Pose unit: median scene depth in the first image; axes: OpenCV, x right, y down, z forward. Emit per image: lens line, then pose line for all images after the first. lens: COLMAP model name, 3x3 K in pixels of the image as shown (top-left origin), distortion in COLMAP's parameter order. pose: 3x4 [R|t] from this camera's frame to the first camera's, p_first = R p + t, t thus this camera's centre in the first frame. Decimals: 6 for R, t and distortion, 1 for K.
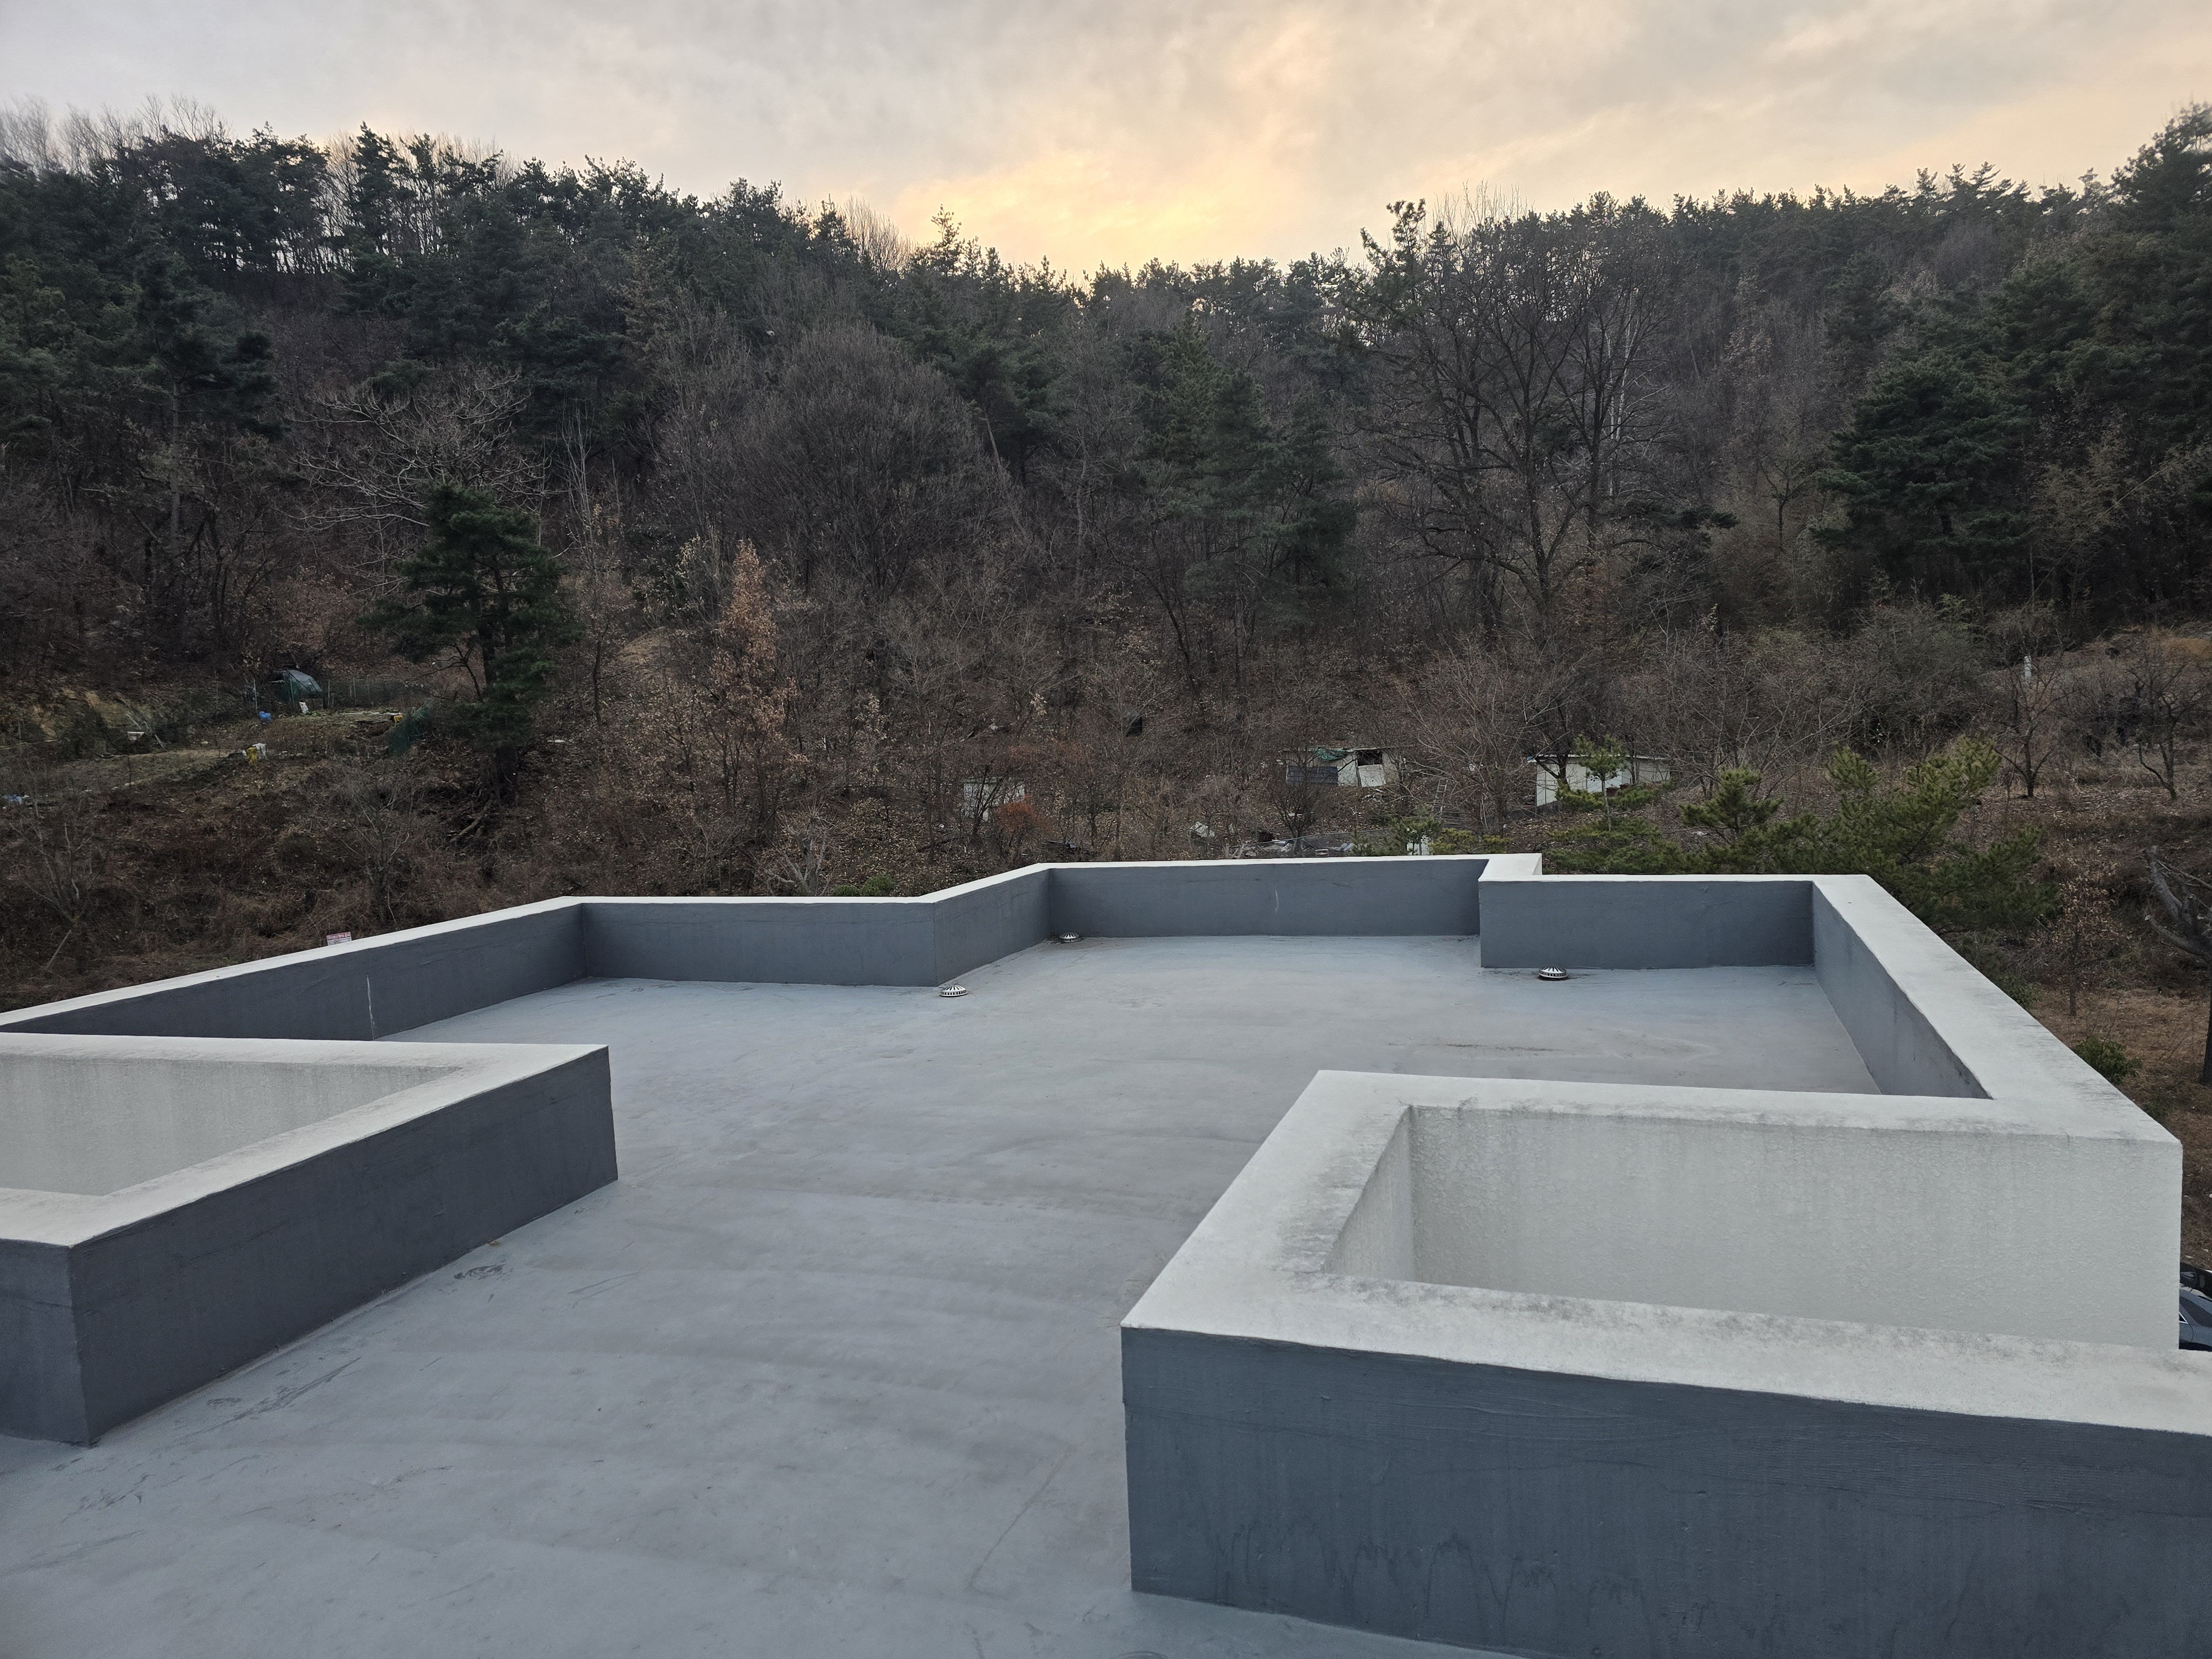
lens RADIAL K [[1463.7, 0, 1144.9], [0, 1463.7, 825.1], [0, 0, 1]] dist [0.077354, -0.072211]
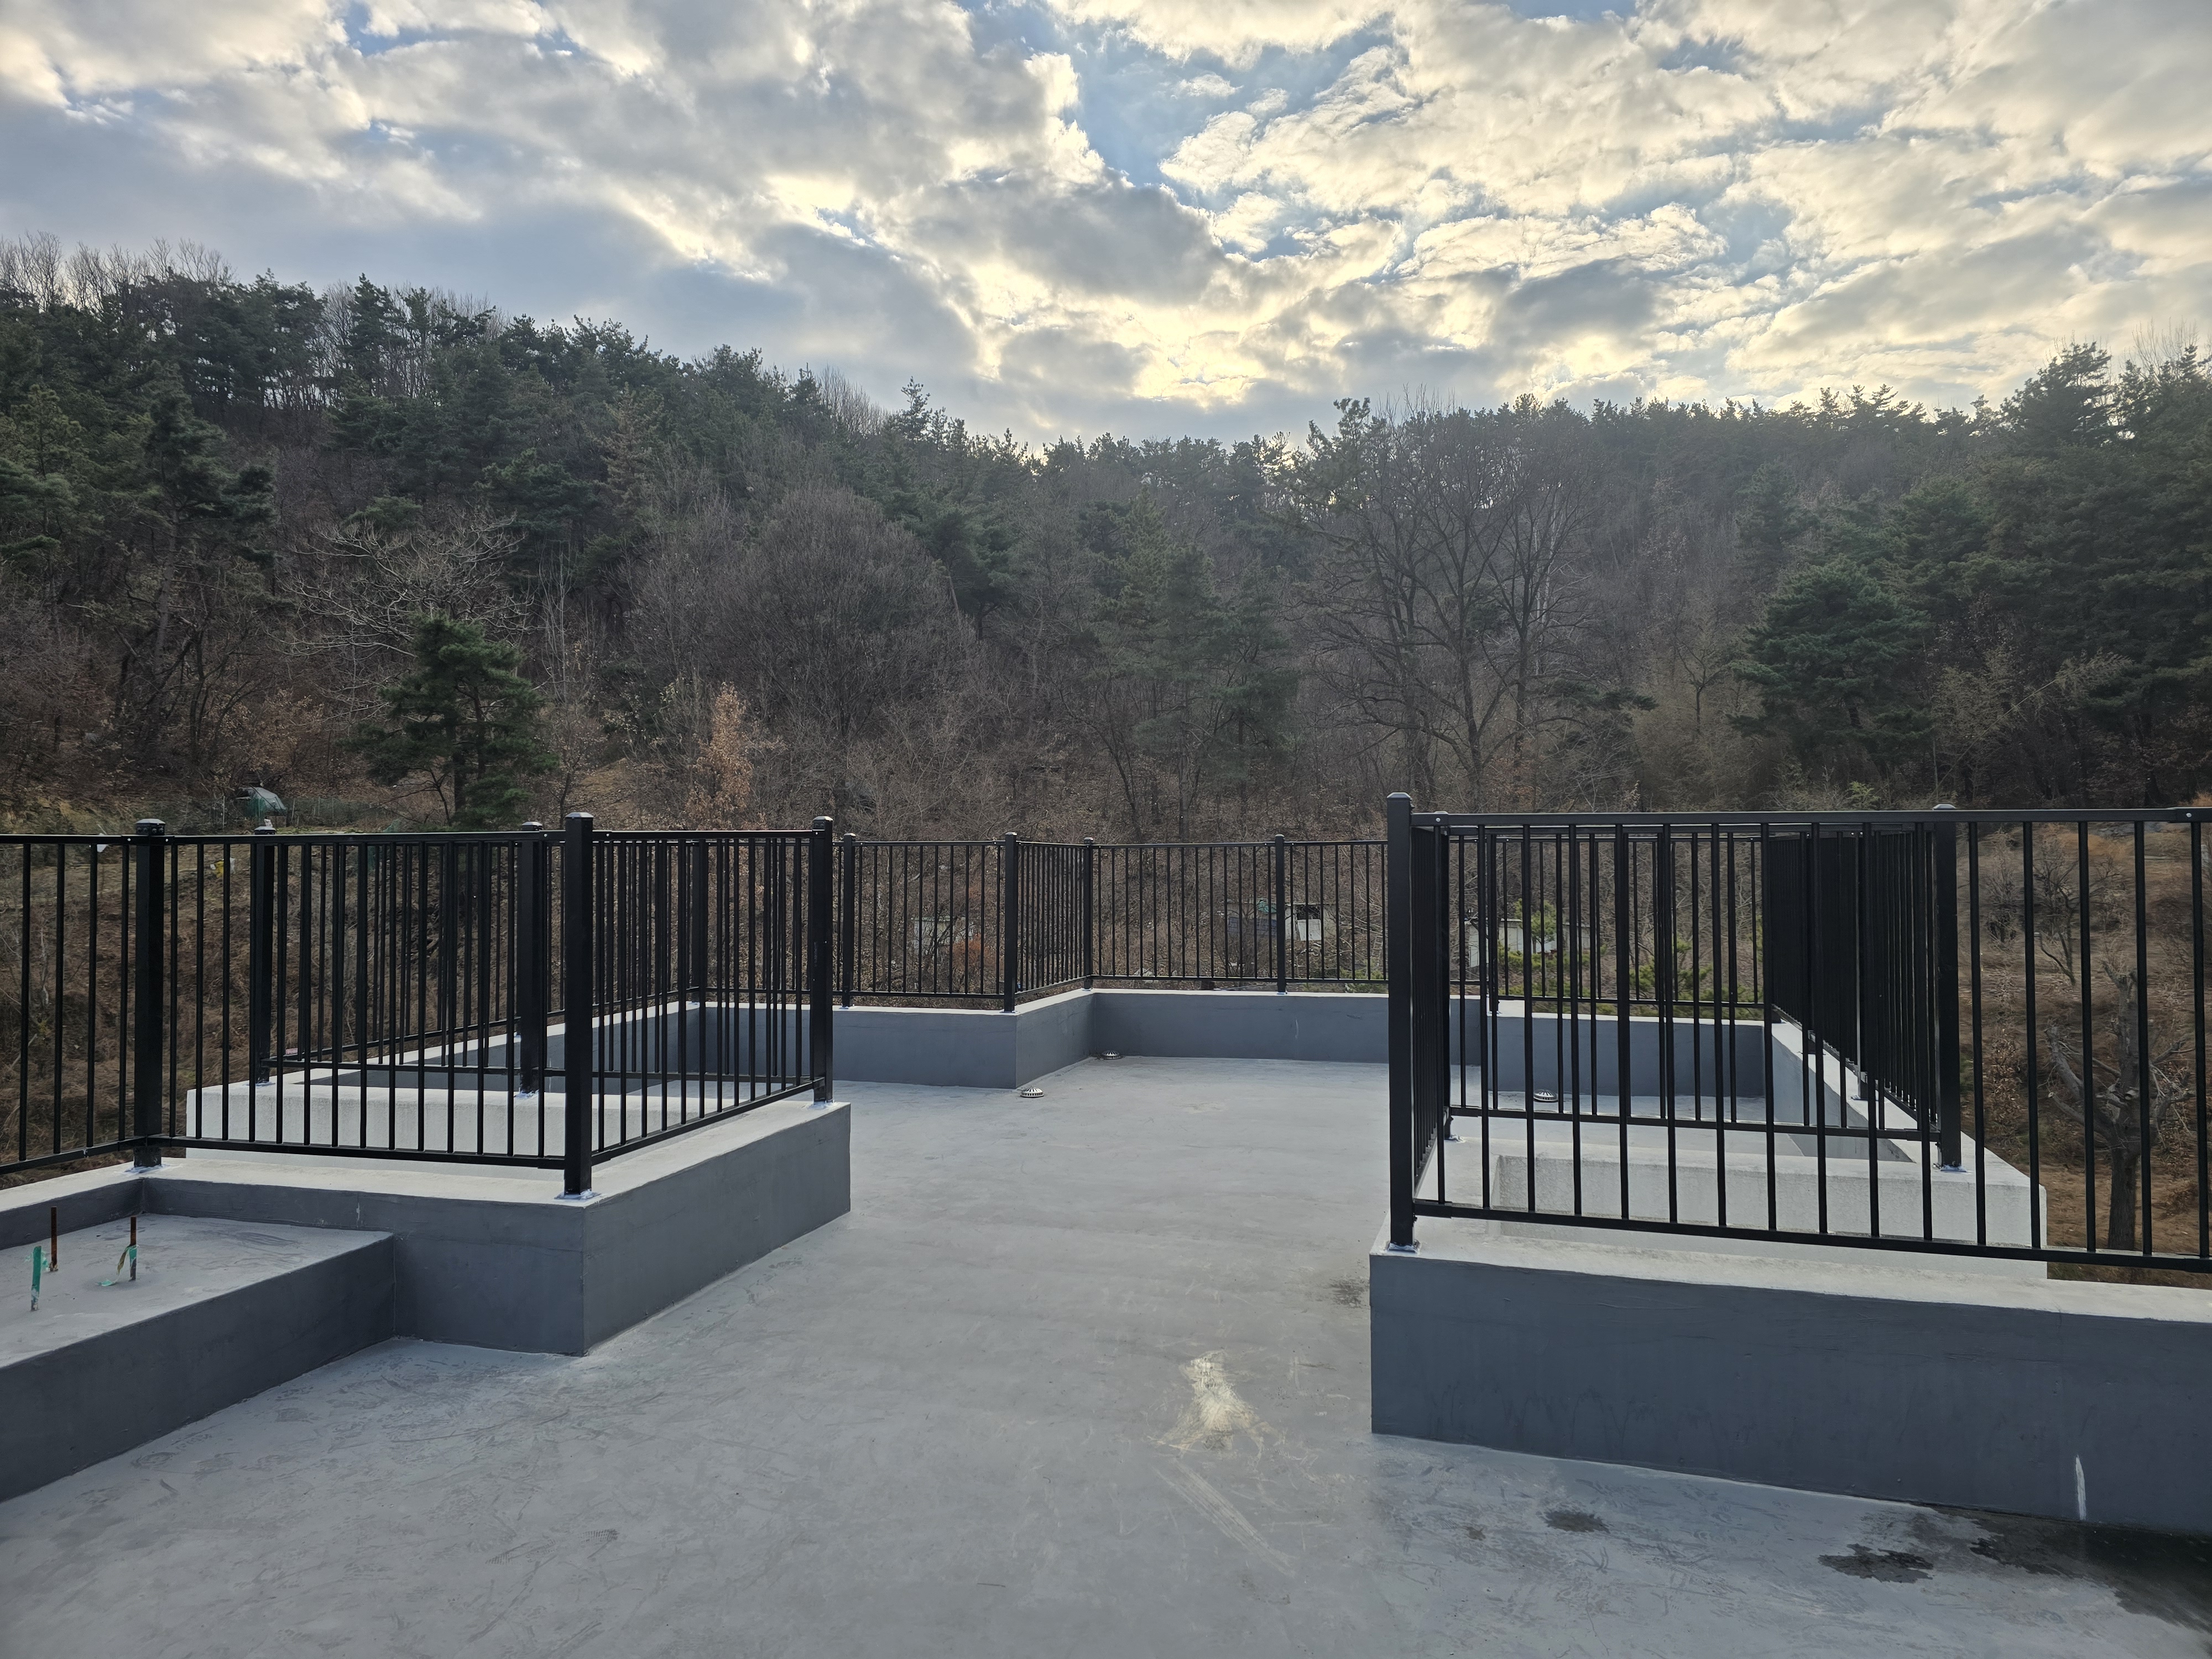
lens RADIAL K [[1463.7, 0, 1106.1], [0, 1463.7, 803.1], [0, 0, 1]] dist [0.077354, -0.072211]
pose [[0.998837, 0.042168, 0.023385, -0.015248], [-0.039170, 0.992420, -0.116479, 0.002510], [-0.028120, 0.115427, 0.992918, -0.026063]]
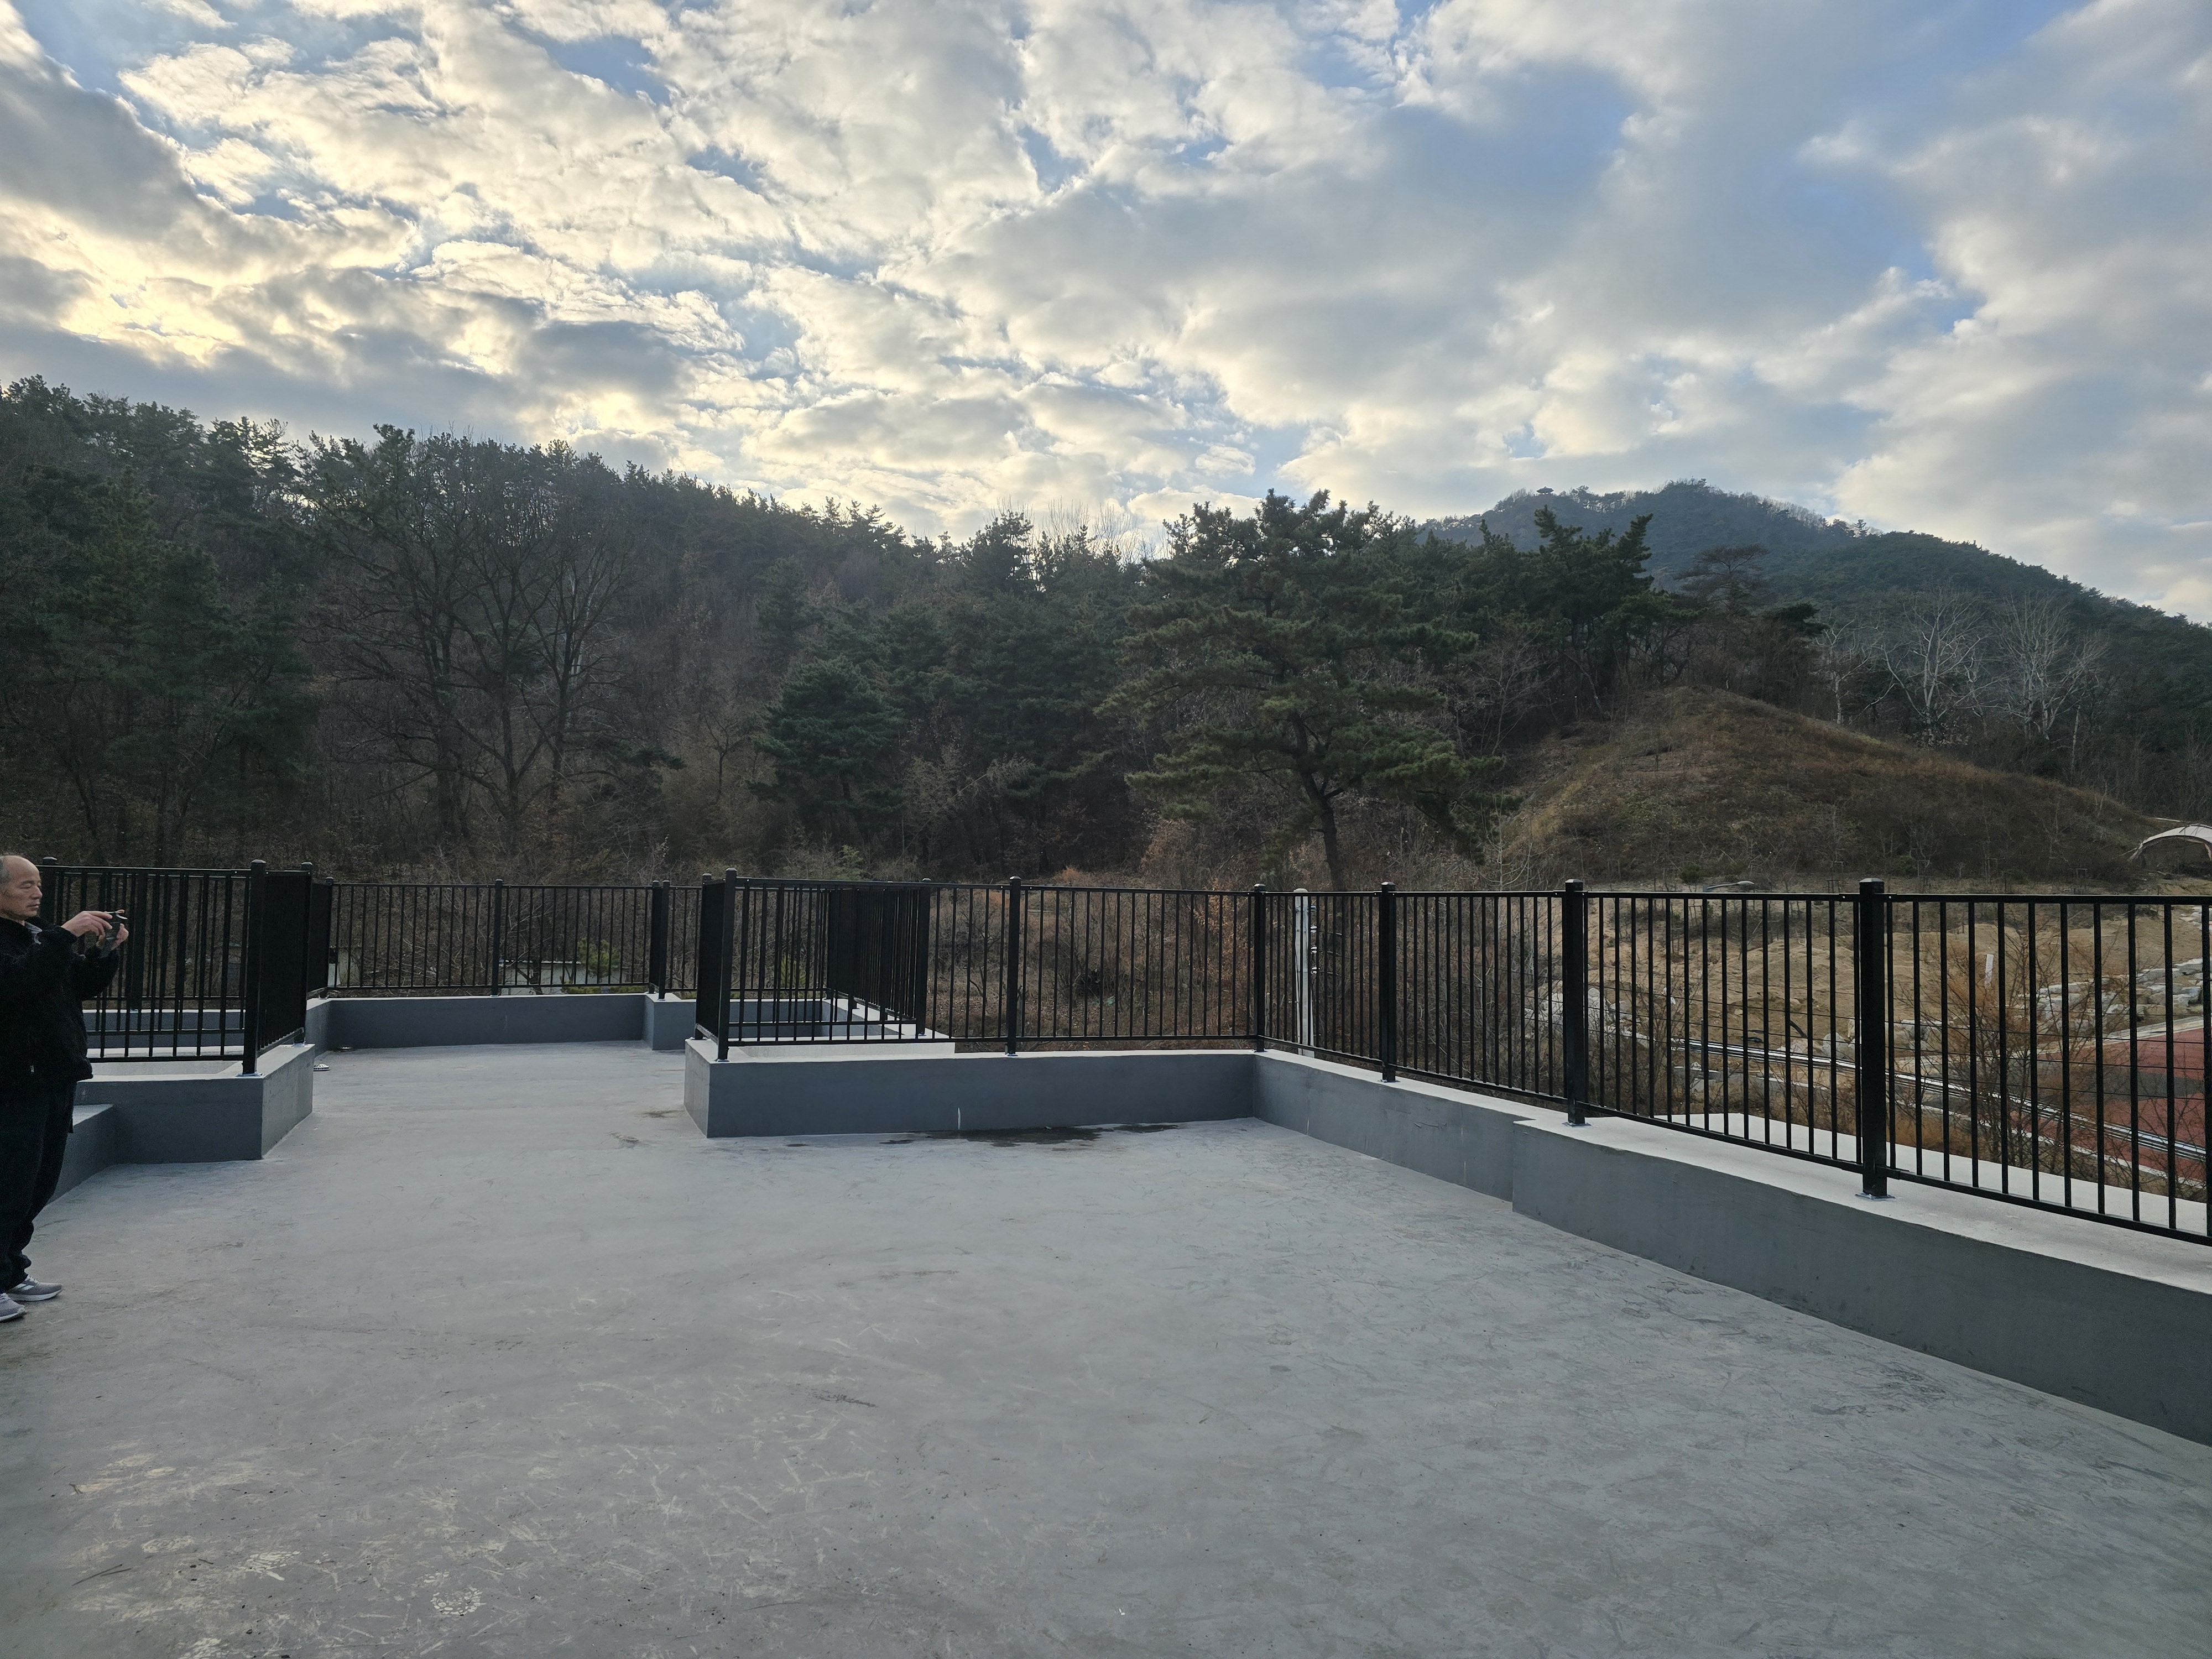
lens RADIAL K [[1463.7, 0, 1109.0], [0, 1463.7, 850.1], [0, 0, 1]] dist [0.077354, -0.072211]
pose [[0.774377, 0.084391, 0.627071, -0.070267], [-0.002682, 0.991494, -0.130122, 0.010754], [-0.632719, 0.099081, 0.768017, -0.098813]]
